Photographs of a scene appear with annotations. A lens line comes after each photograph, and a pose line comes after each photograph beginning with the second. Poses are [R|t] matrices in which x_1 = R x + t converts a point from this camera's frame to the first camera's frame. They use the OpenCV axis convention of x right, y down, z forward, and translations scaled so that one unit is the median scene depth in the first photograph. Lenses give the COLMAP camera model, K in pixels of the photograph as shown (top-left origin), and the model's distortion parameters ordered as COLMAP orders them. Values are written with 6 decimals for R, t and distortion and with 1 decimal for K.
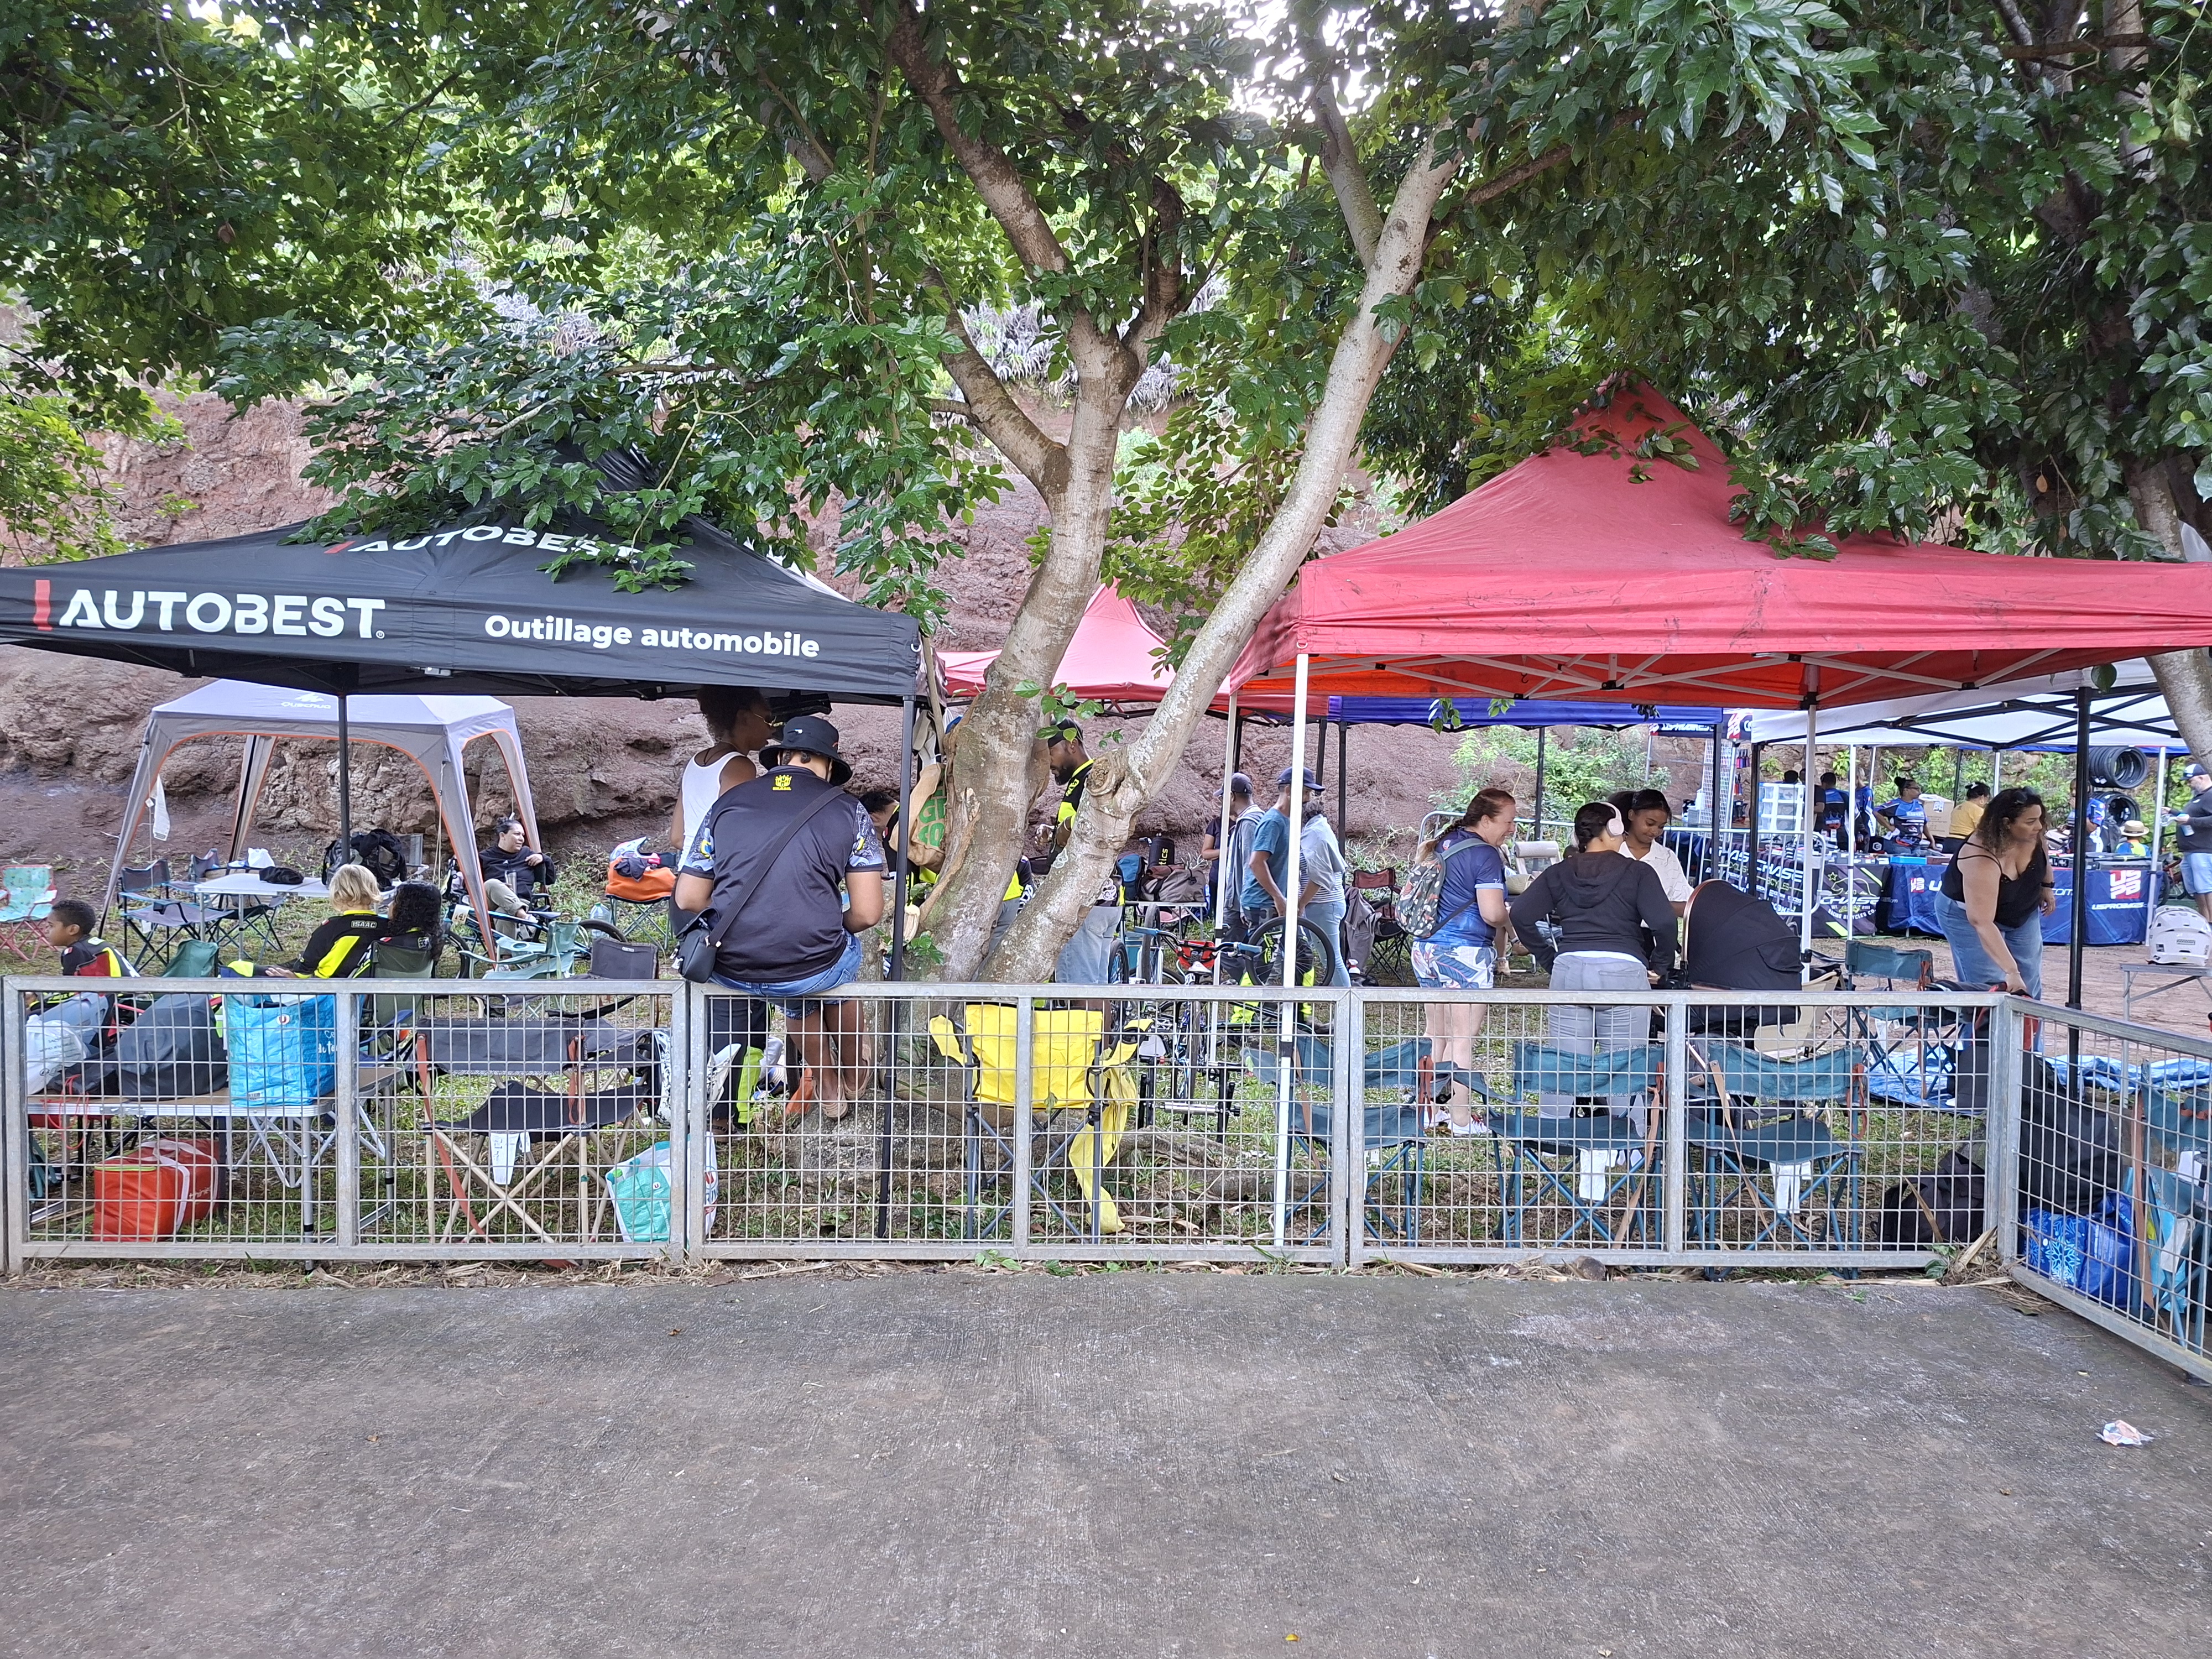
lens RADIAL K [[1555.6, 0, 1106.0], [0, 1555.6, 829.5], [0, 0, 1]] dist [0.048560, -0.062097]
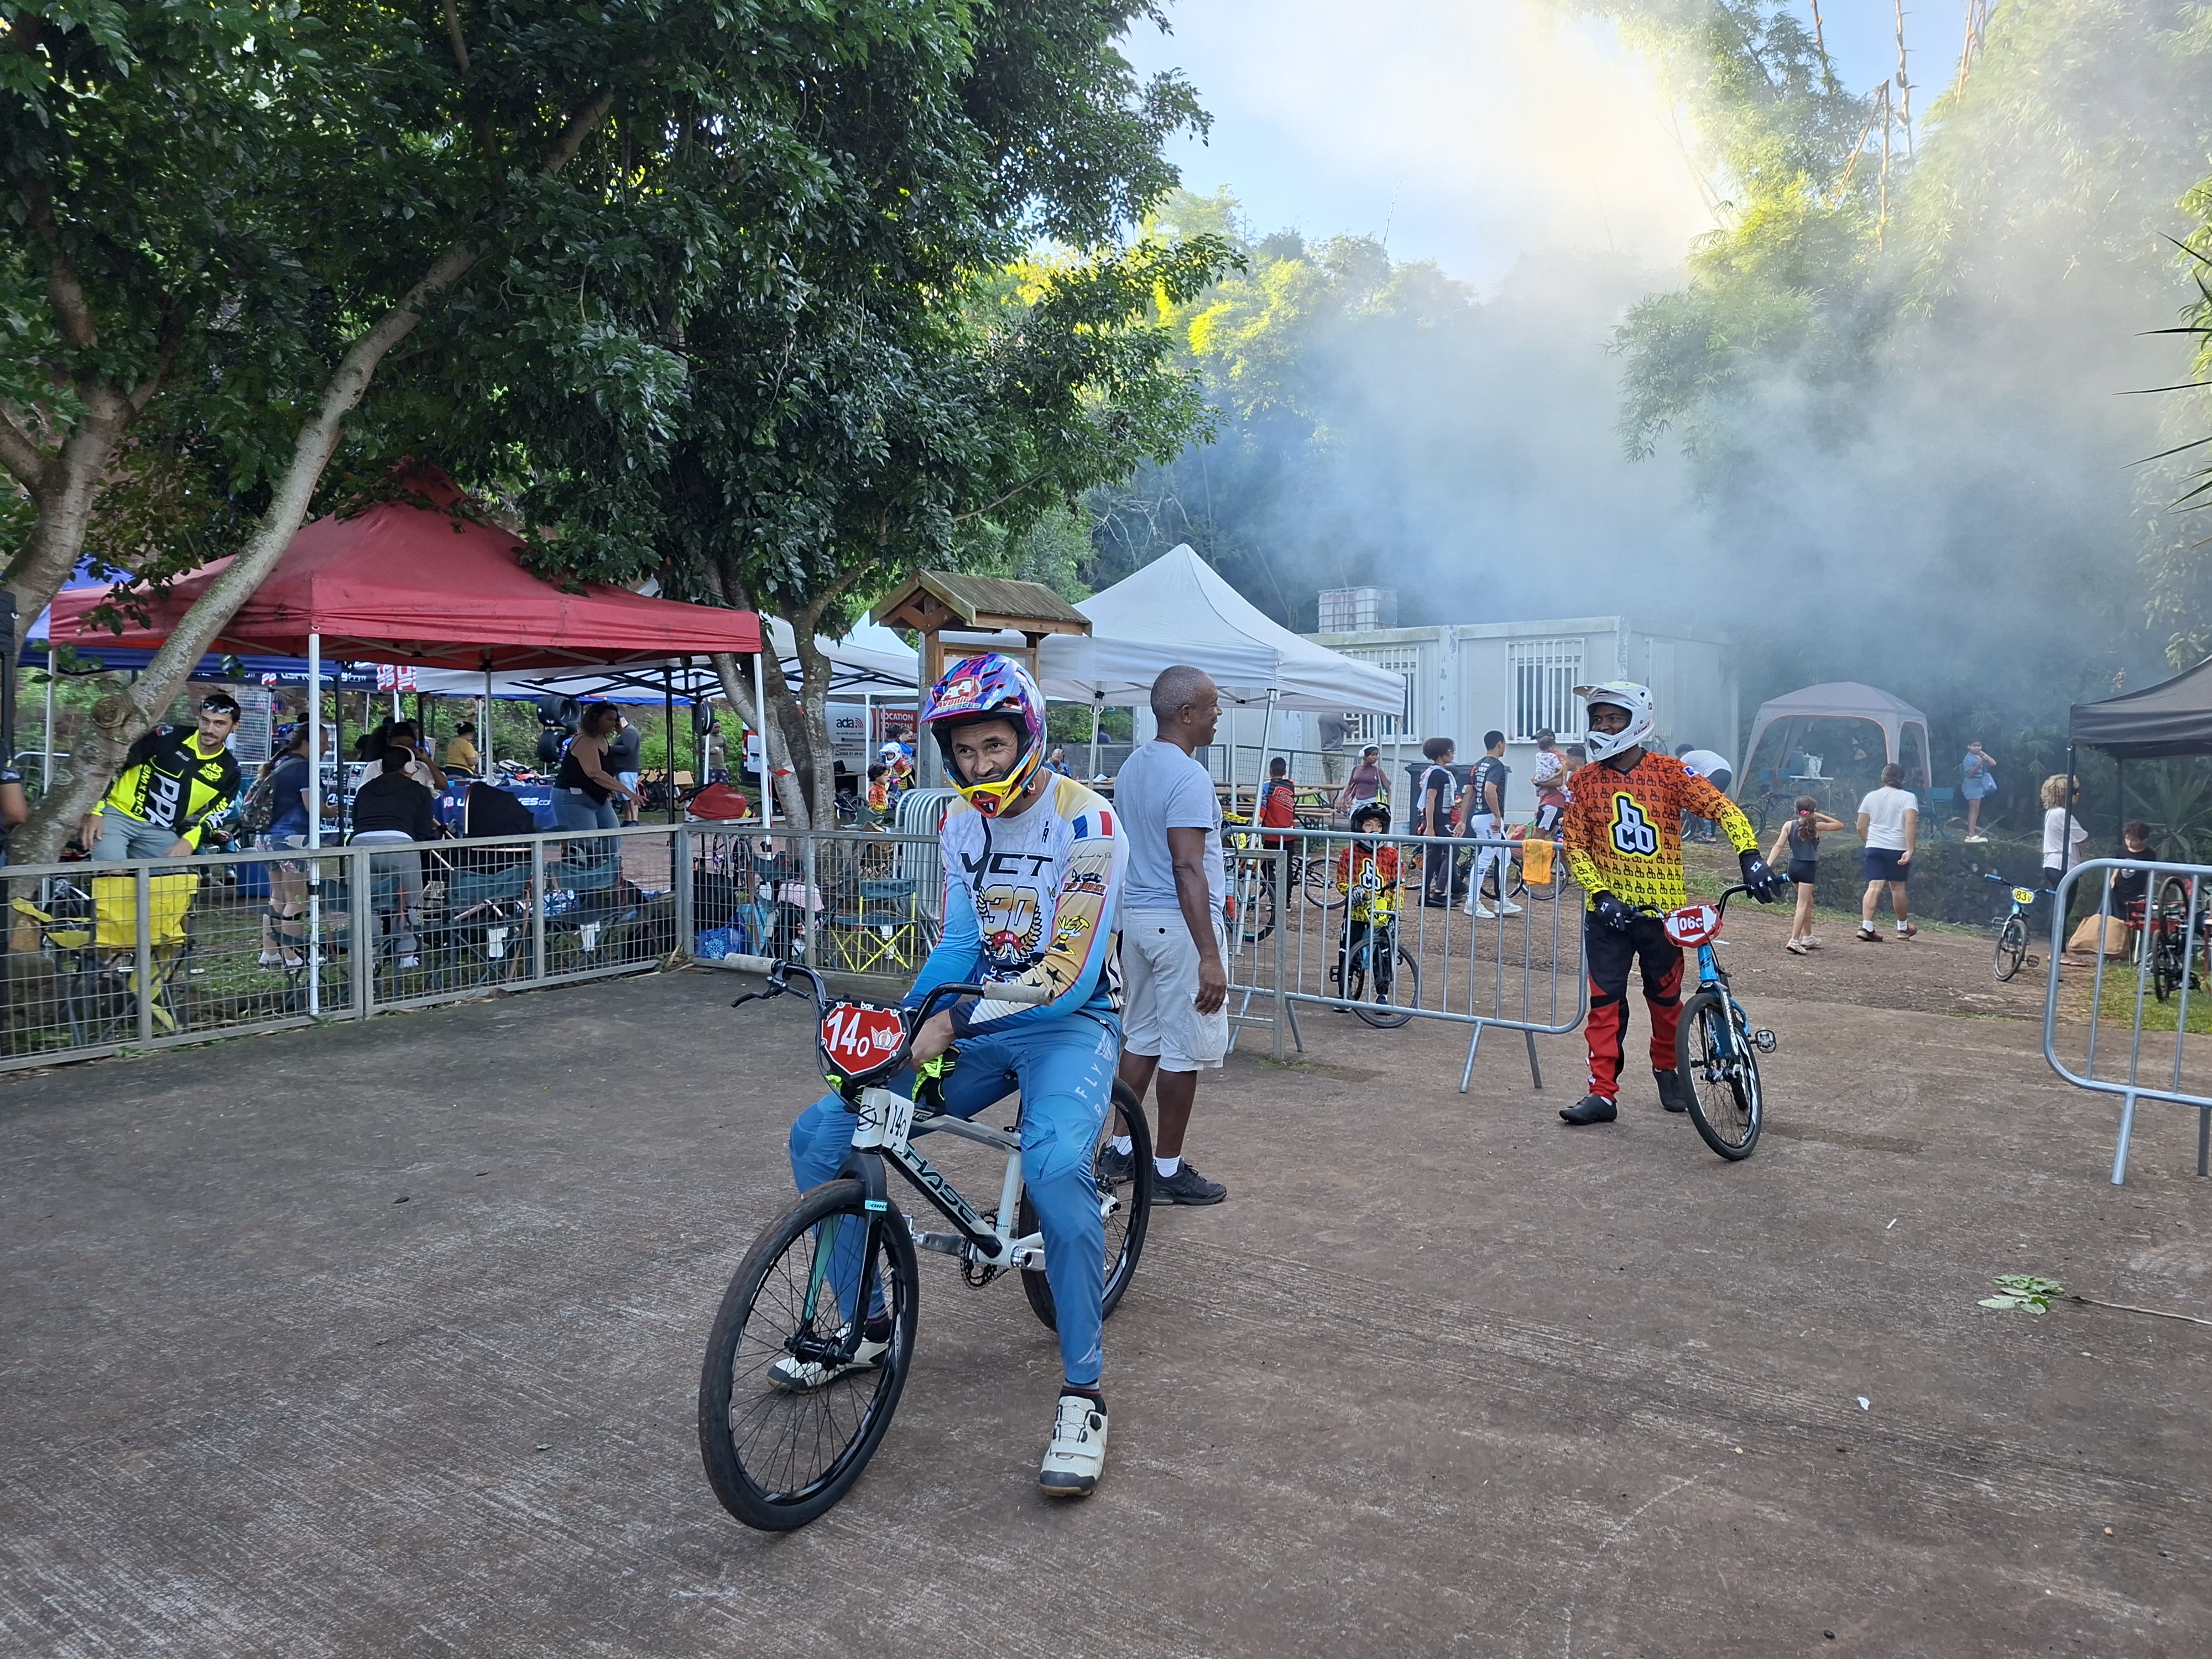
lens RADIAL K [[1555.6, 0, 1106.0], [0, 1555.6, 829.5], [0, 0, 1]] dist [0.048560, -0.062097]
pose [[0.557774, -0.060810, 0.827762, -0.750462], [0.021237, 0.998032, 0.059008, 0.004701], [-0.829721, -0.015334, 0.557967, -0.541548]]
